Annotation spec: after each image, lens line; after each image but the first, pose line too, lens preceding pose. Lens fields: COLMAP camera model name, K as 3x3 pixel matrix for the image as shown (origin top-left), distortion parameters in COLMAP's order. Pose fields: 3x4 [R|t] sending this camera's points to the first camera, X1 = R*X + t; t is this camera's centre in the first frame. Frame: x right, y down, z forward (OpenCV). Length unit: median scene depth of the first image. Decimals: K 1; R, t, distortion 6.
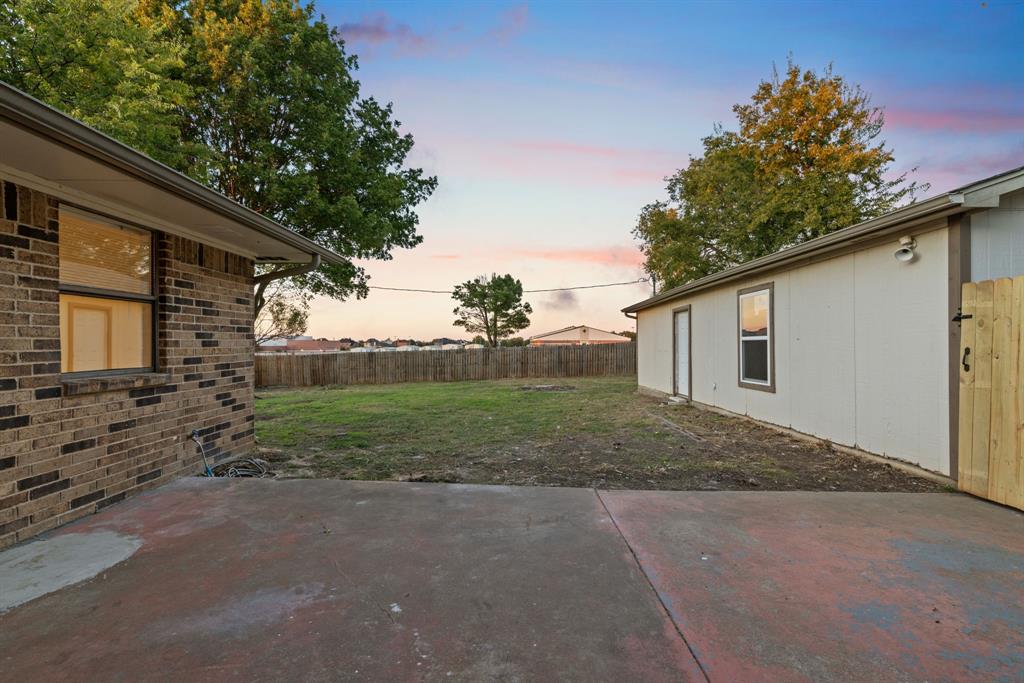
lens RADIAL K [[447.8, 0, 510.0], [0, 447.8, 345.1], [0, 0, 1]] dist [-0.000310, 0.000283]
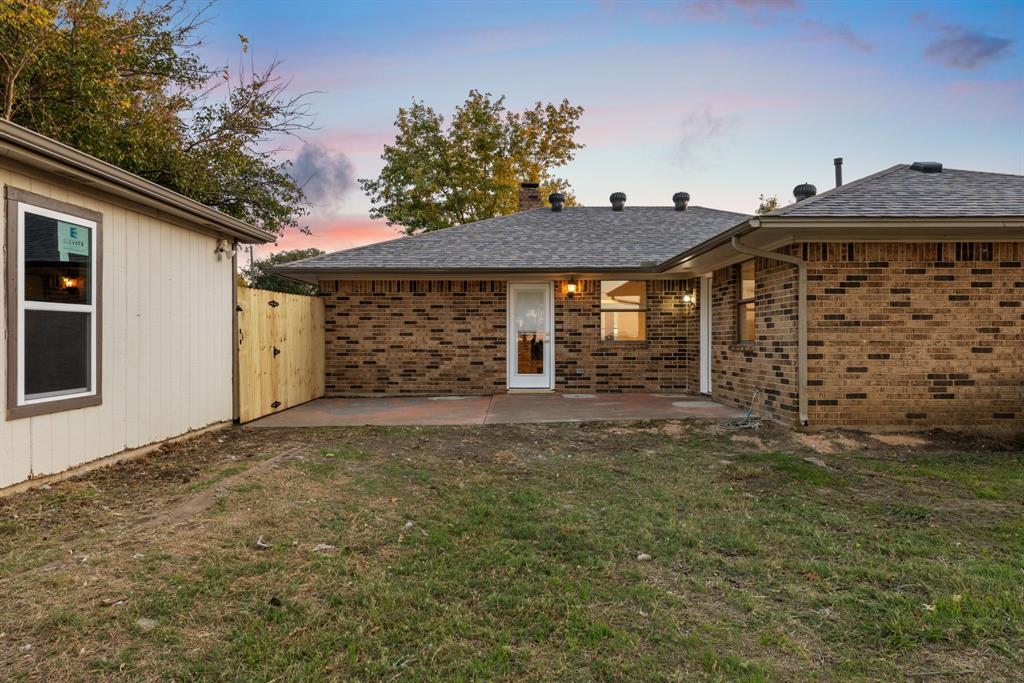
lens RADIAL K [[645.8, 0, 512.3], [0, 645.8, 339.4], [0, 0, 1]] dist [-0.001635, -0.000083]
pose [[-0.999998, 0.000773, -0.001870, 0.081210], [0.000769, 0.999996, 0.002561, 0.029211], [0.001872, 0.002560, -0.999995, 2.637865]]
